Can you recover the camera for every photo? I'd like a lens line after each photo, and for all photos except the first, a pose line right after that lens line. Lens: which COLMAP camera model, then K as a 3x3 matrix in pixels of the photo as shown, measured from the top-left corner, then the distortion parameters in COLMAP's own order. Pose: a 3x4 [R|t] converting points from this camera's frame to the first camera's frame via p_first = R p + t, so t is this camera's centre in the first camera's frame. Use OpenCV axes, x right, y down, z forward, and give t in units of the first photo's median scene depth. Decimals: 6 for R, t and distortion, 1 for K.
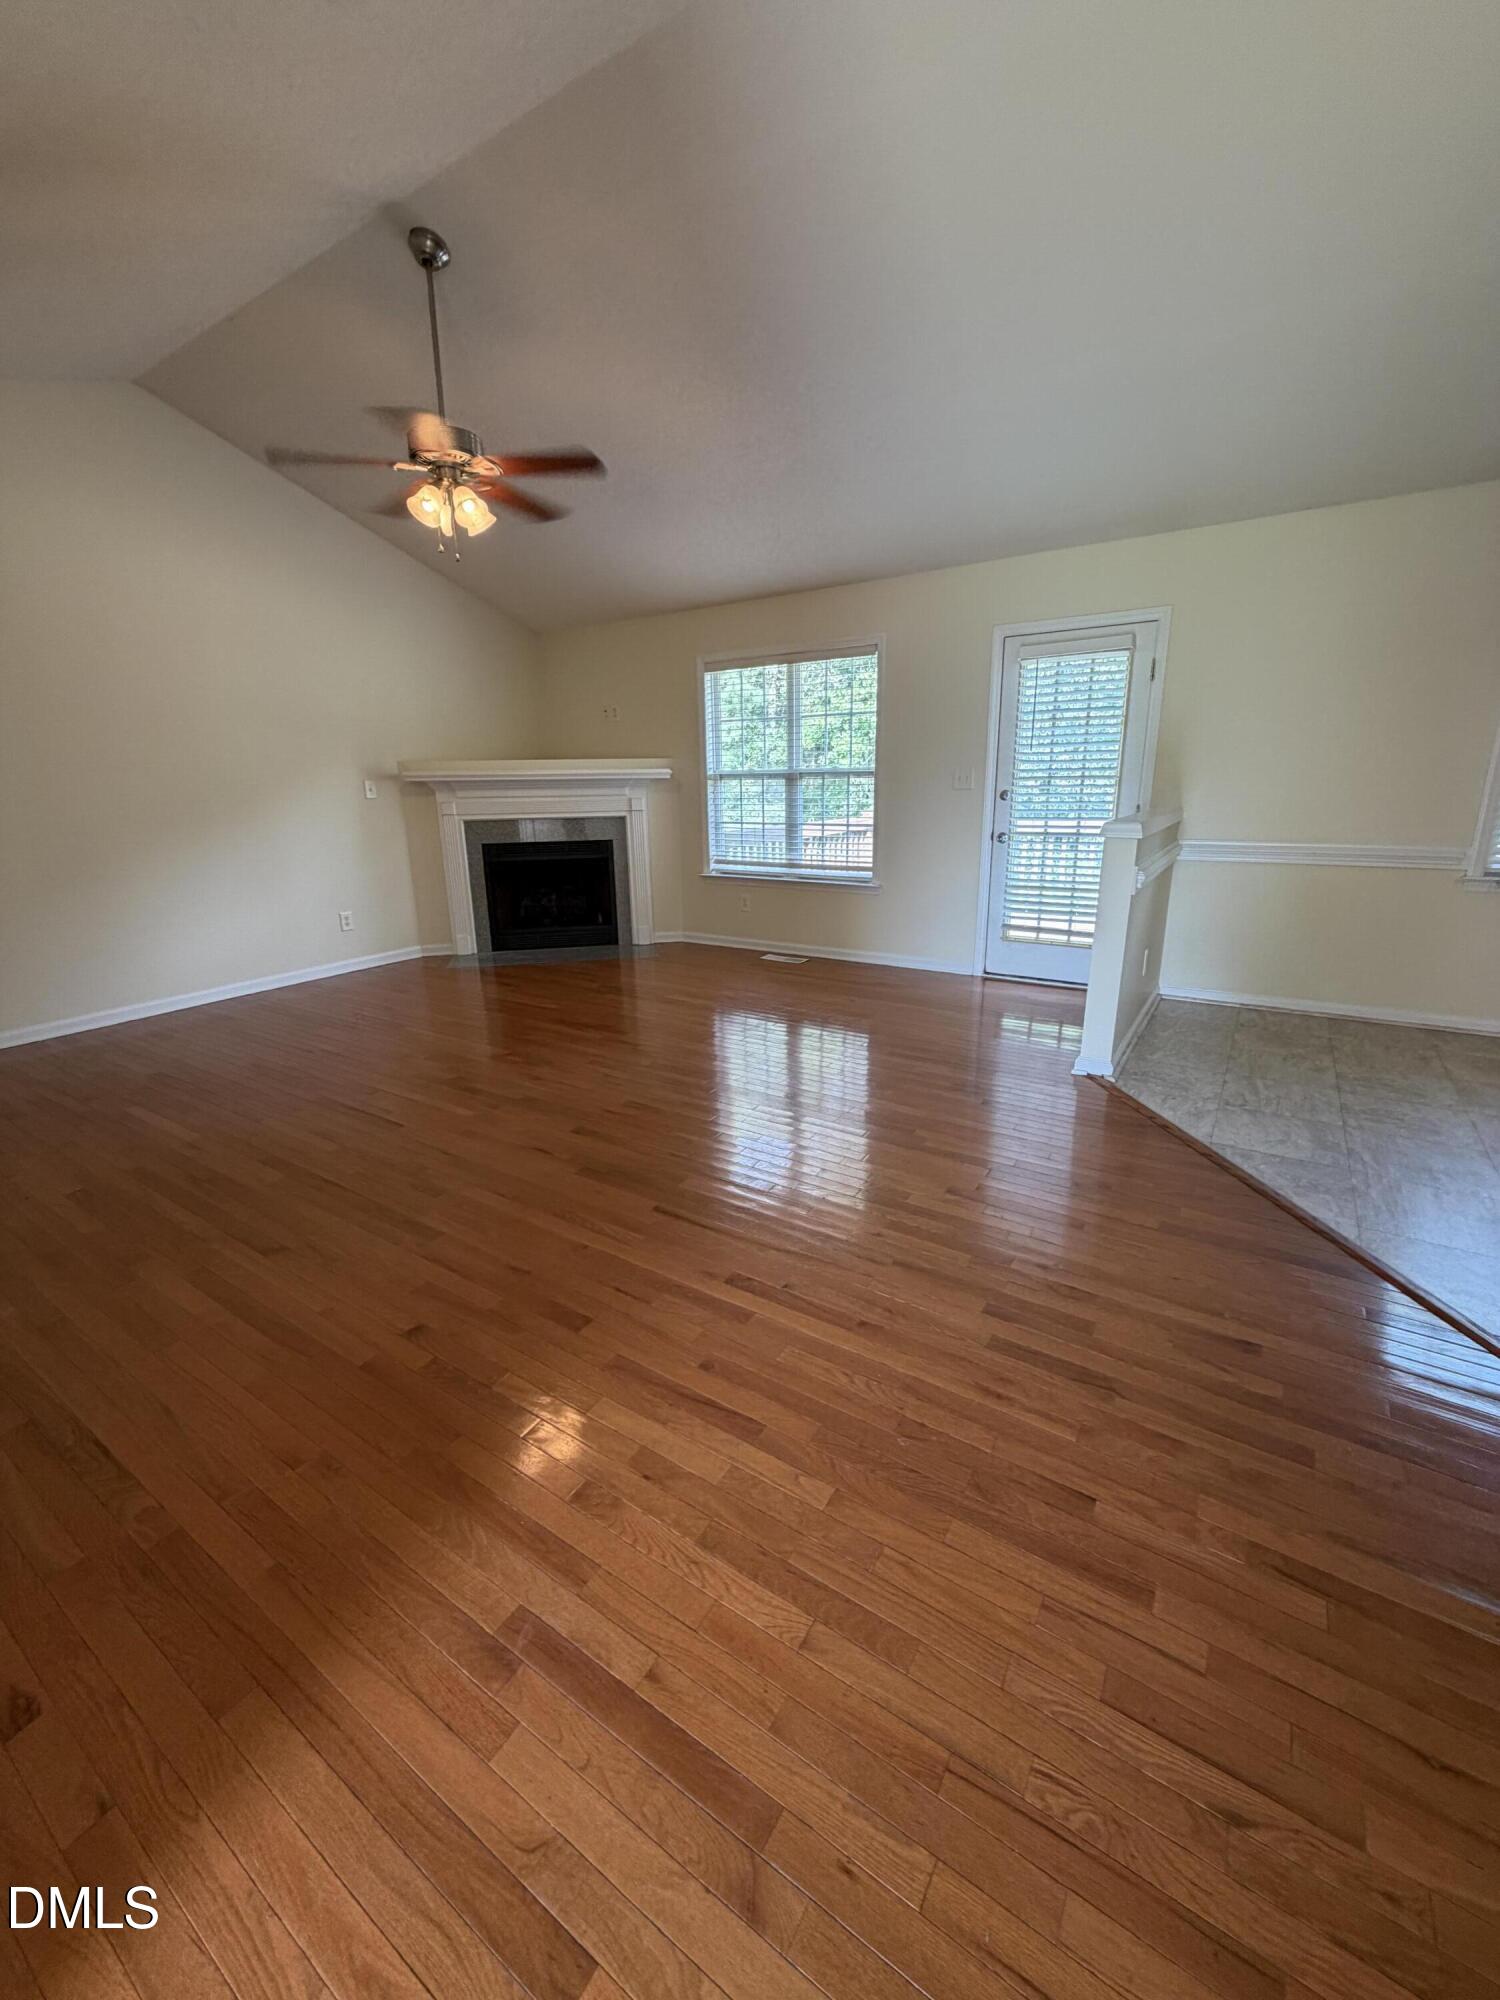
lens RADIAL K [[799.9, 0, 749.2], [0, 799.9, 999.9], [0, 0, 1]] dist [0.000410, 0.000002]
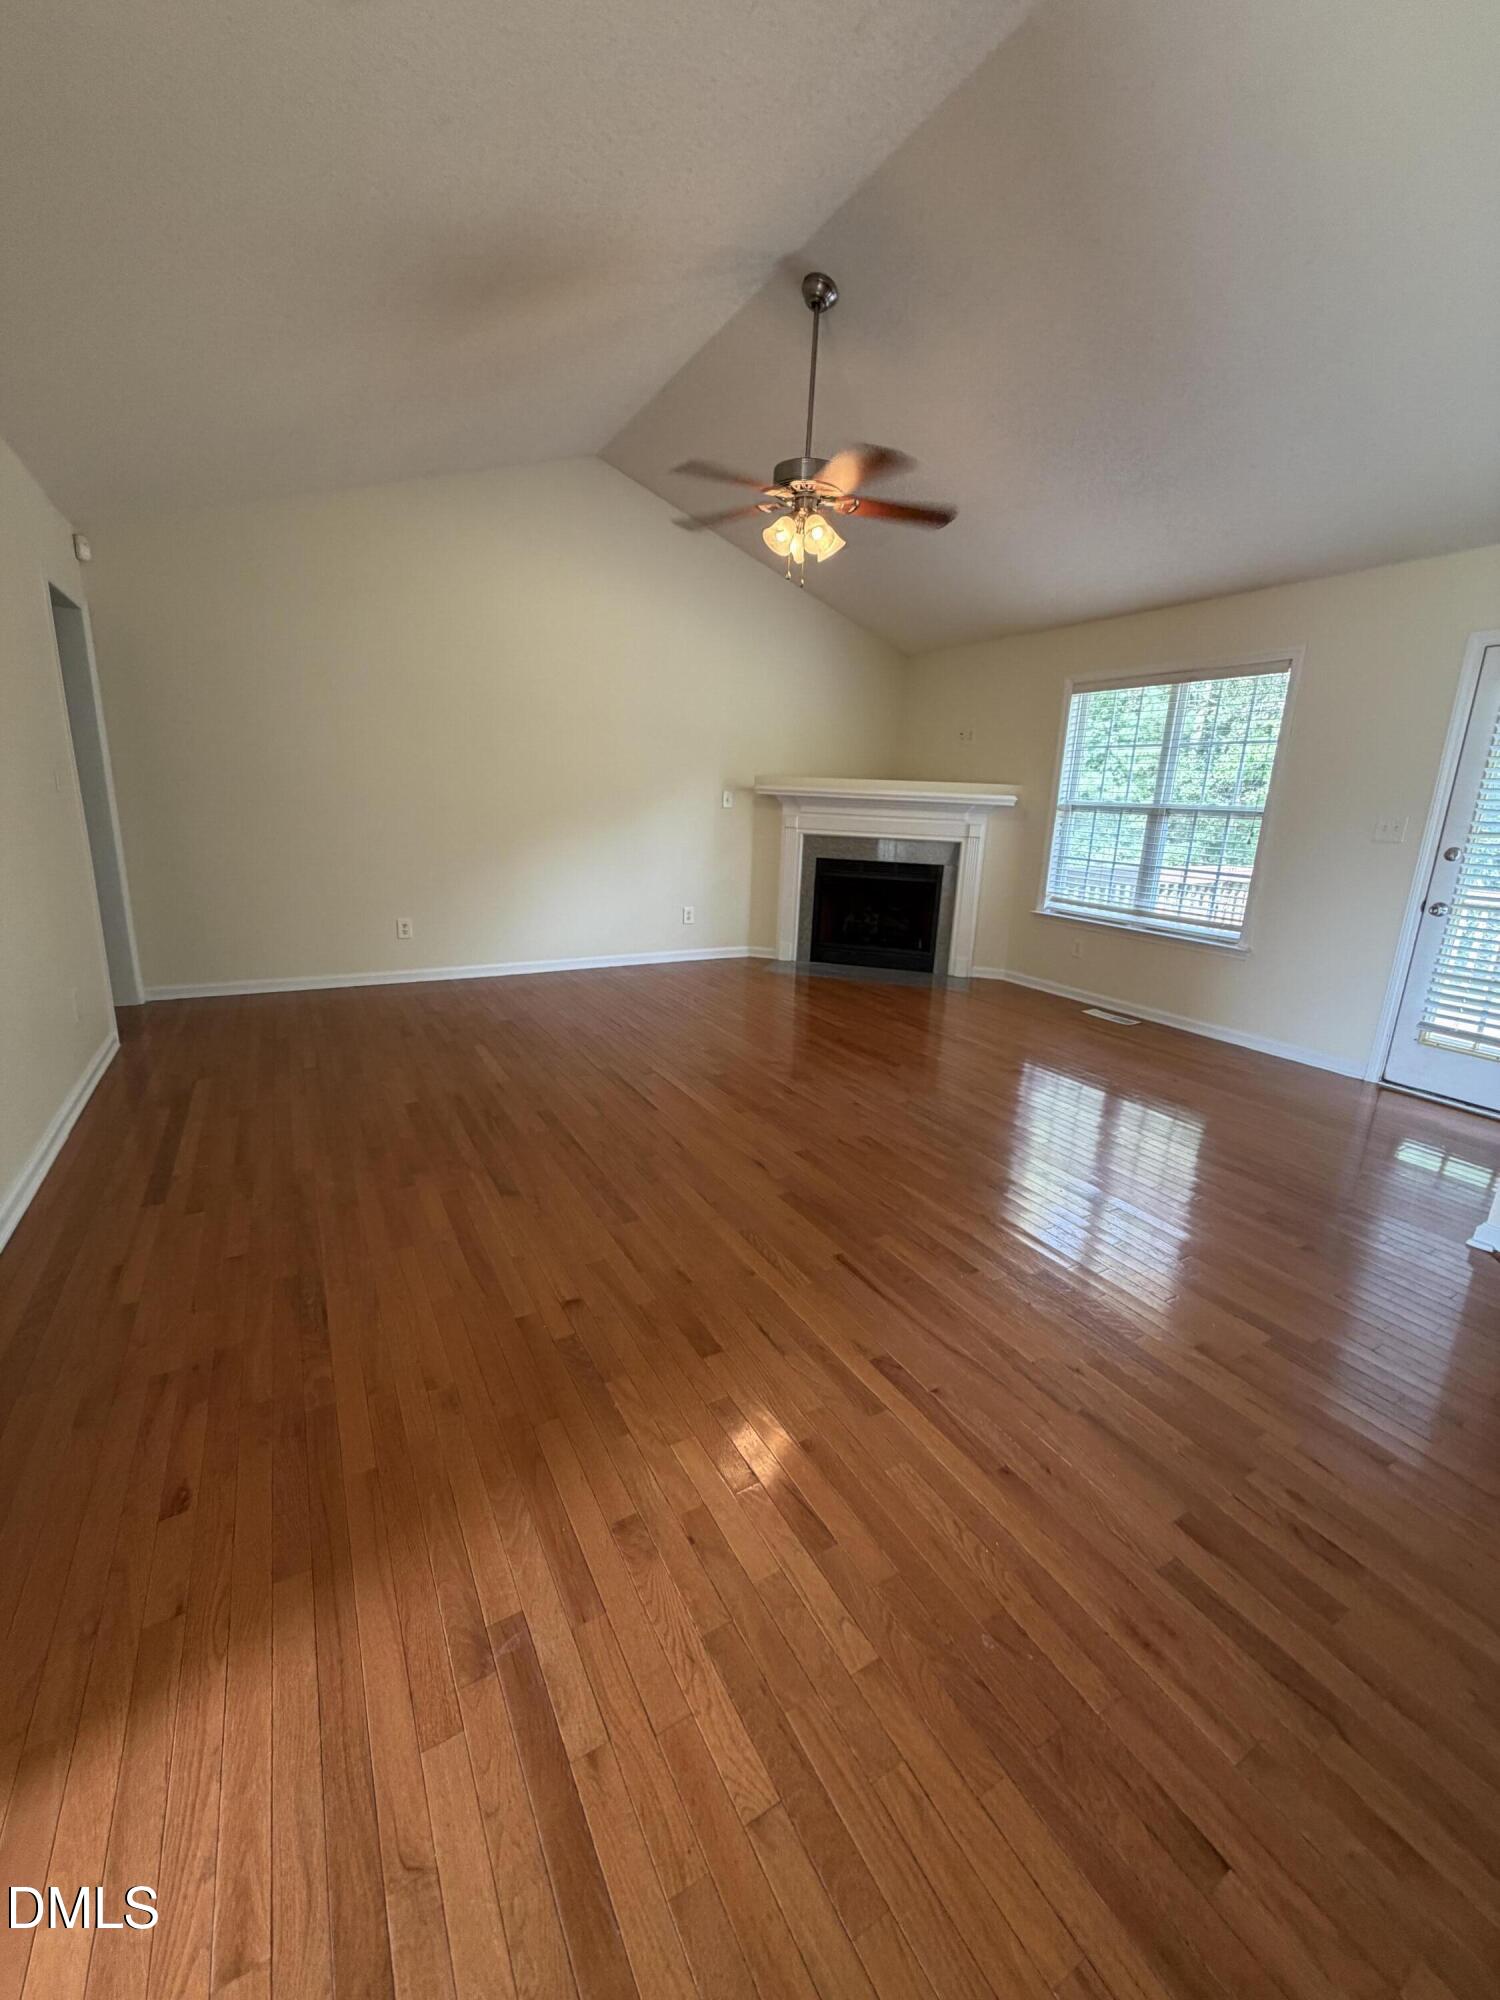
lens RADIAL K [[799.9, 0, 749.2], [0, 799.9, 998.4], [0, 0, 1]] dist [0.000410, 0.000002]
pose [[0.889024, 0.162367, -0.428105, 0.129414], [-0.174244, 0.984634, 0.011598, -0.026784], [0.423410, 0.064284, 0.903655, 0.082597]]
